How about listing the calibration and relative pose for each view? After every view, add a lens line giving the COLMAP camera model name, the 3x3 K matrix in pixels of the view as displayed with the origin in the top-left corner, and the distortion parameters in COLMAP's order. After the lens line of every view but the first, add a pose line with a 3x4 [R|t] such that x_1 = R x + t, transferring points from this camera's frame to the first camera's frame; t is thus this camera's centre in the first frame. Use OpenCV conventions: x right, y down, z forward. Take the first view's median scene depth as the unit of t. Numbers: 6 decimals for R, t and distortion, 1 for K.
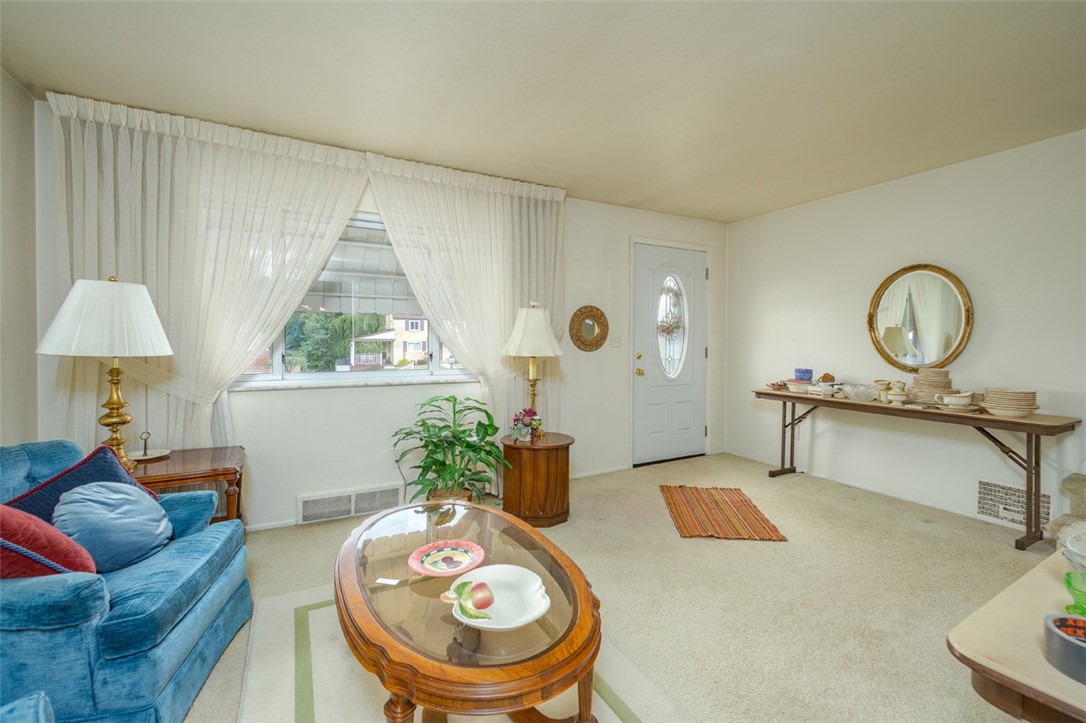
lens RADIAL K [[448.2, 0, 540.5], [0, 448.2, 347.3], [0, 0, 1]] dist [0.000396, -0.000109]
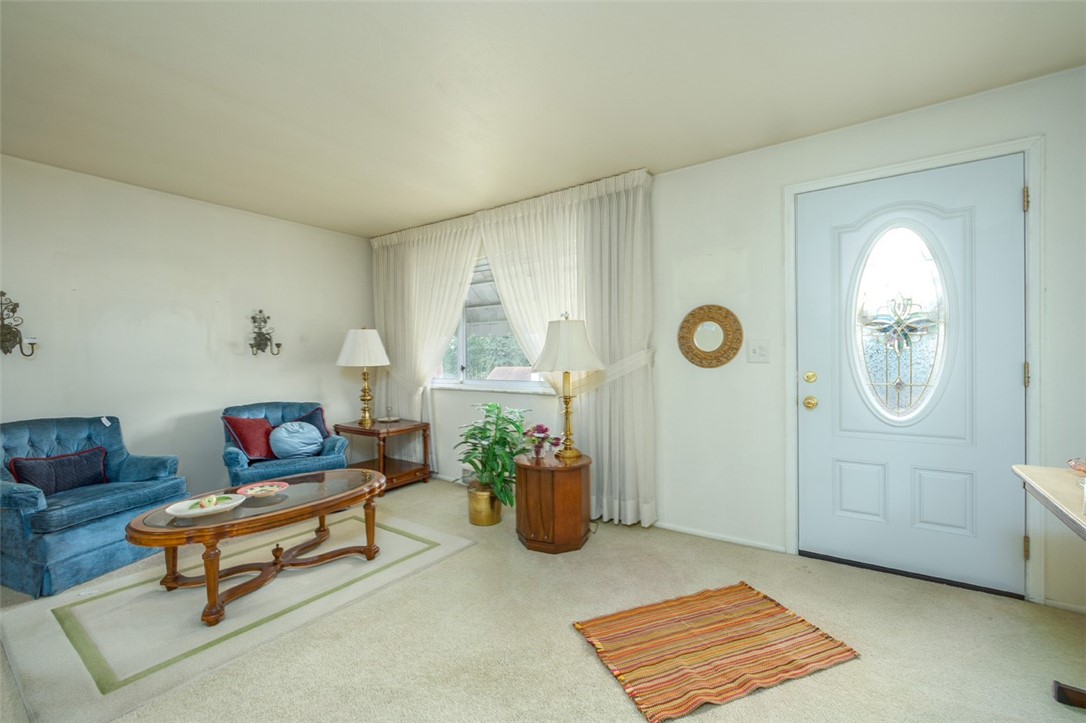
lens RADIAL K [[451.2, 0, 564.3], [0, 451.2, 360.7], [0, 0, 1]] dist [-0.008079, -0.000603]
pose [[0.459260, -0.001211, -0.888301, 0.744985], [0.000750, 0.999999, -0.000976, -0.001030], [0.888302, -0.000218, 0.459260, 0.514014]]
